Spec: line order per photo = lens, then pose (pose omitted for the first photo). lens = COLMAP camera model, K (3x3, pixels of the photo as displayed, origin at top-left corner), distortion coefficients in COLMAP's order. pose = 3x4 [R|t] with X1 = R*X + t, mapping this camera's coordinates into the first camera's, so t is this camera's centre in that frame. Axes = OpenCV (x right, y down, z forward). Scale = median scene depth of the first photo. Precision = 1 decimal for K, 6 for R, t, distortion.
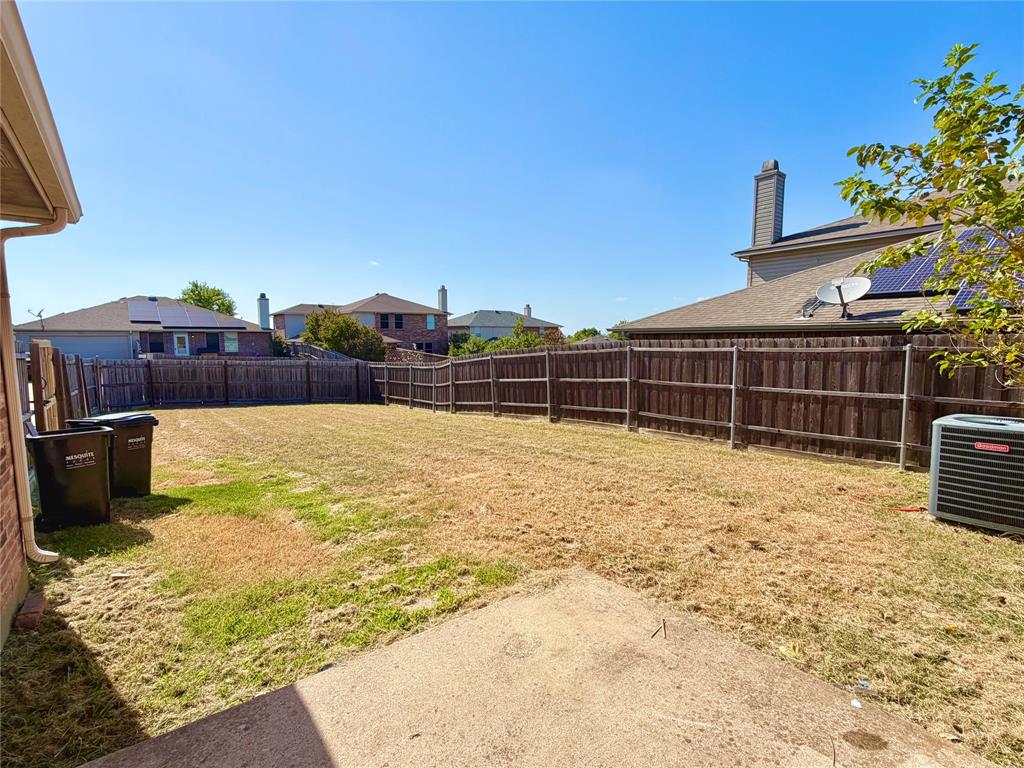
lens RADIAL K [[515.1, 0, 512.0], [0, 515.1, 384.0], [0, 0, 1]] dist [0.003224, 0.000309]
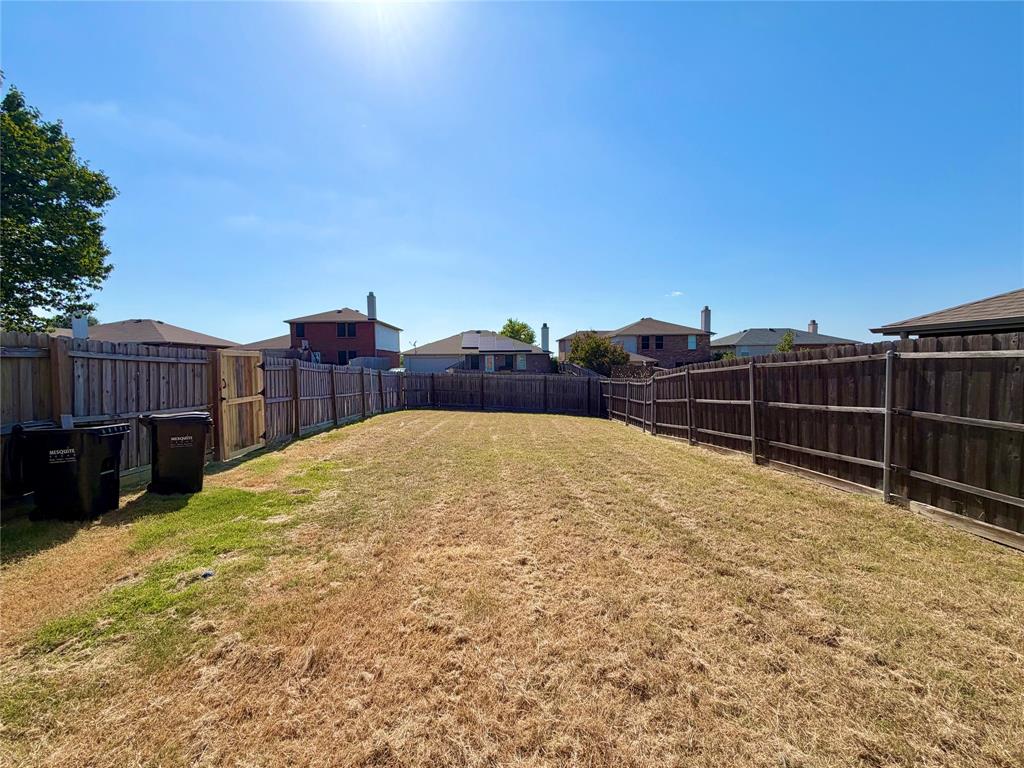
lens RADIAL K [[411.1, 0, 512.0], [0, 411.1, 384.0], [0, 0, 1]] dist [0.000027, -0.000043]
pose [[0.800520, 0.025783, -0.598751, 0.132542], [-0.046574, 0.998729, -0.019263, -0.007587], [0.597493, 0.043307, 0.800704, 0.317124]]
